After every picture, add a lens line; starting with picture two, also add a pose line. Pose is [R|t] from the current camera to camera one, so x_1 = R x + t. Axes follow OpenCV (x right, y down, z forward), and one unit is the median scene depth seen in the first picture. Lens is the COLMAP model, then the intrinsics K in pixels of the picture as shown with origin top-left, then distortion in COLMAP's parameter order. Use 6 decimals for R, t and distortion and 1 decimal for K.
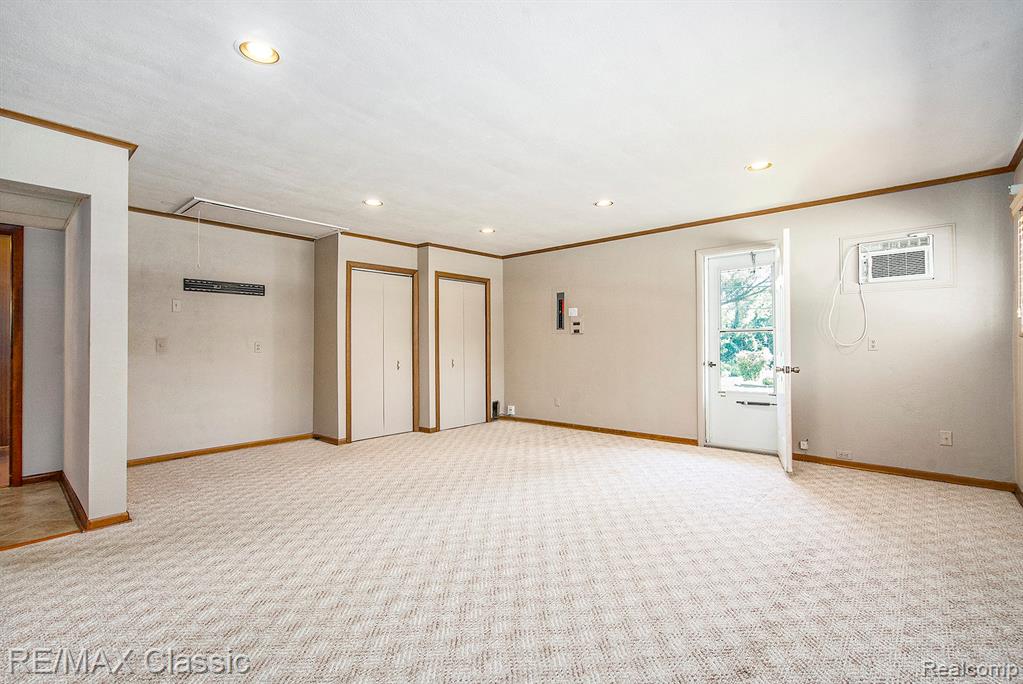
lens RADIAL K [[470.0, 0, 510.3], [0, 470.0, 342.8], [0, 0, 1]] dist [0.002224, 0.001297]
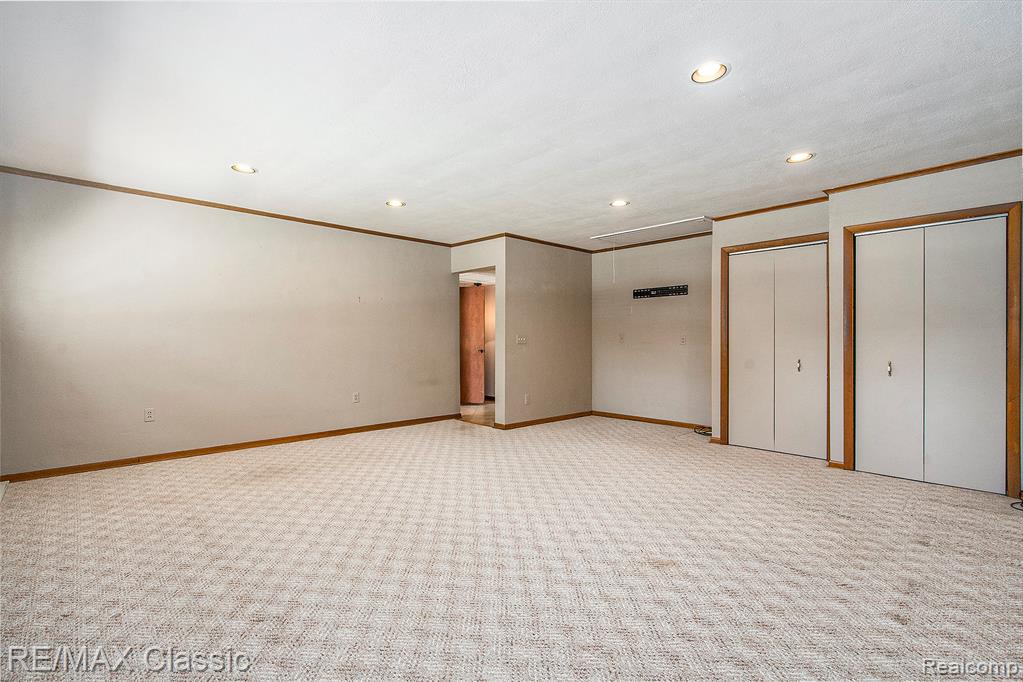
lens RADIAL K [[470.0, 0, 508.0], [0, 470.0, 337.6], [0, 0, 1]] dist [0.002224, 0.001297]
pose [[-0.099352, -0.001748, -0.995051, 0.831980], [0.007596, 0.999968, -0.002516, 0.003393], [0.995023, -0.007808, -0.099335, 0.912259]]
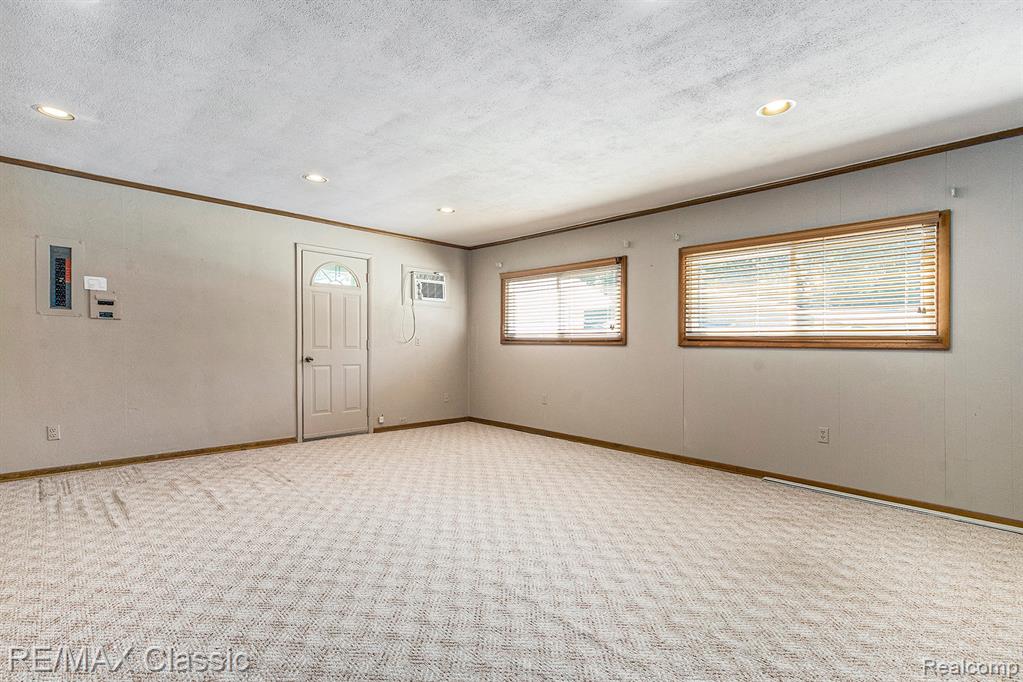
lens RADIAL K [[470.0, 0, 515.5], [0, 470.0, 347.7], [0, 0, 1]] dist [0.002224, 0.001297]
pose [[0.075231, -0.002959, 0.997162, -0.718492], [-0.020211, 0.999786, 0.004492, 0.009698], [-0.996961, -0.020491, 0.075155, 0.624110]]
